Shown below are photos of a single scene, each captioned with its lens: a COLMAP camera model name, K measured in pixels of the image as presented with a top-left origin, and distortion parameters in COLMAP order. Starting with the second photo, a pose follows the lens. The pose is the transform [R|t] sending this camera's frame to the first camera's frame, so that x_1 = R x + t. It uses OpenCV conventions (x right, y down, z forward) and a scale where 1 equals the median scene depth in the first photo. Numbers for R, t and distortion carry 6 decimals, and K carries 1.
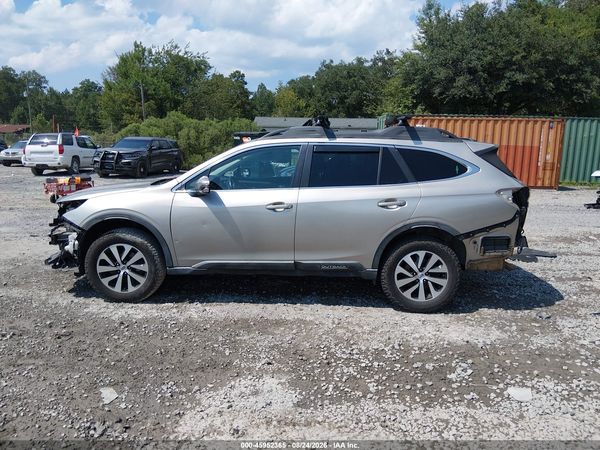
lens RADIAL K [[456.9, 0, 298.2], [0, 456.9, 222.5], [0, 0, 1]] dist [0.069309, -0.120868]
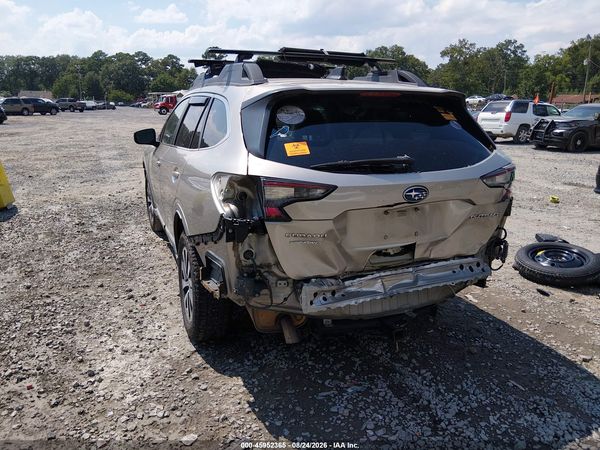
lens RADIAL K [[456.9, 0, 299.8], [0, 456.9, 221.1], [0, 0, 1]] dist [0.069309, -0.120868]
pose [[0.428697, 0.210721, -0.878530, 0.934858], [-0.160168, 0.974742, 0.155641, -0.112173], [0.889137, 0.073989, 0.451620, 0.827301]]
